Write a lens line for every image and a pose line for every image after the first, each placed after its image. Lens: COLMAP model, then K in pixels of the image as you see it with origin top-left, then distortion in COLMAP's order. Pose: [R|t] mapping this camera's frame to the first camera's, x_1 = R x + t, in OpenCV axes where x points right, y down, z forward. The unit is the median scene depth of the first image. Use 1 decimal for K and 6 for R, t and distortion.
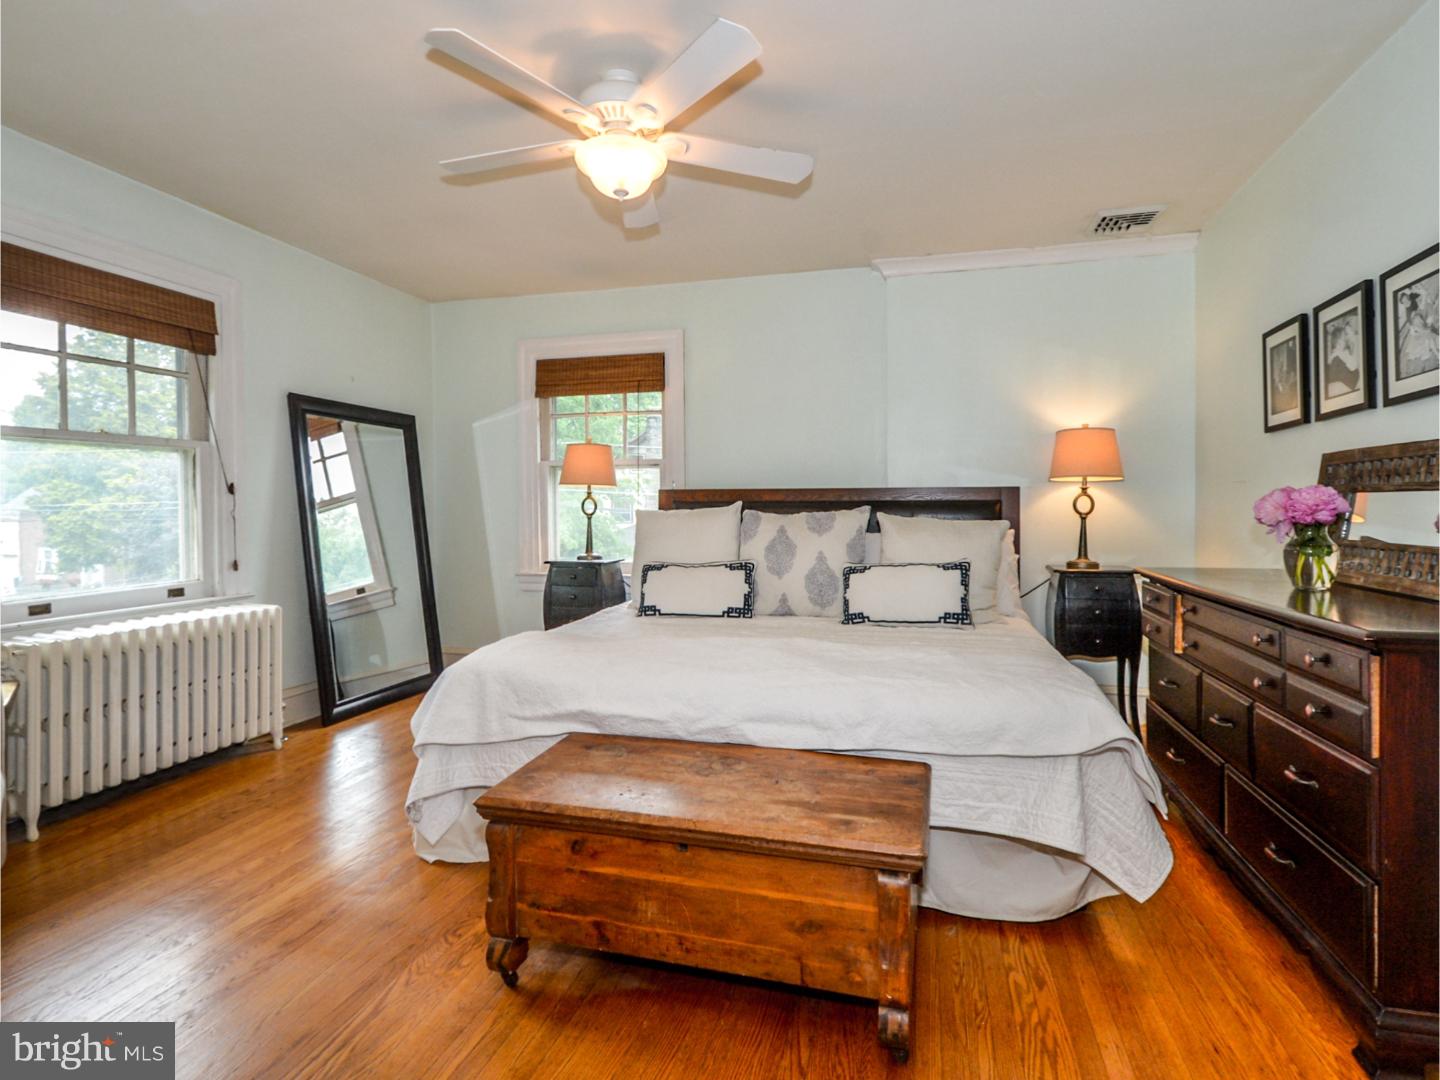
lens RADIAL K [[741.9, 0, 724.1], [0, 741.9, 528.1], [0, 0, 1]] dist [0.003120, -0.004781]
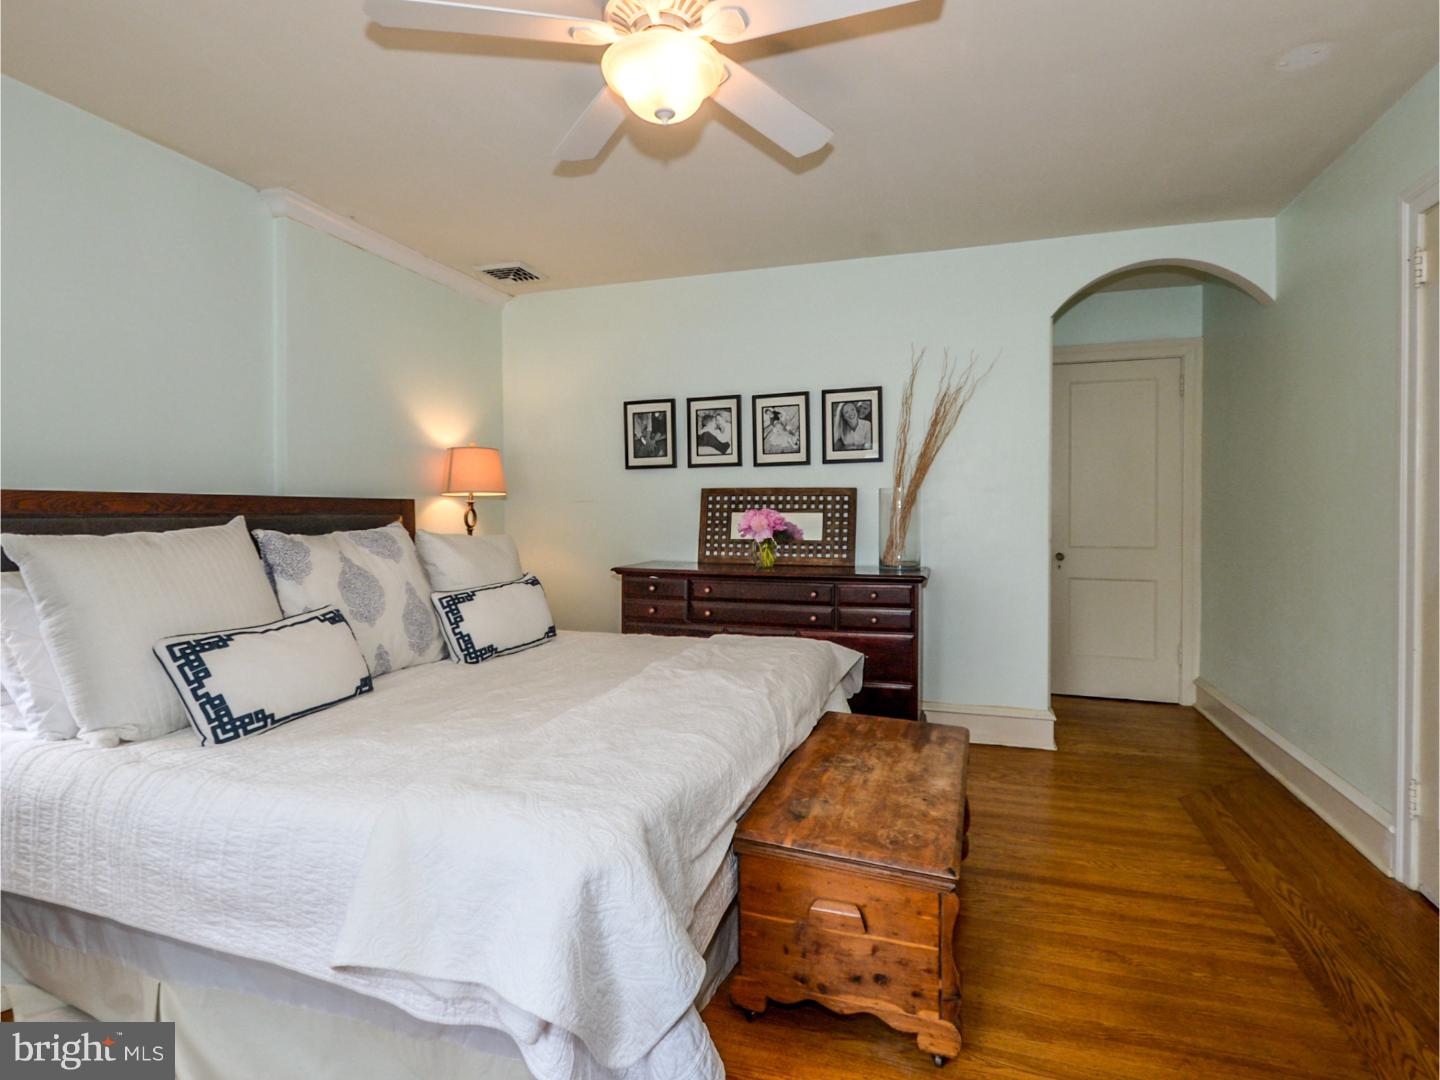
lens RADIAL K [[741.9, 0, 725.1], [0, 741.9, 536.2], [0, 0, 1]] dist [0.003120, -0.004781]
pose [[0.038545, -0.031327, 0.998766, -1.007331], [0.026097, 0.999199, 0.030334, -0.049321], [-0.998916, 0.024896, 0.039332, 1.034139]]
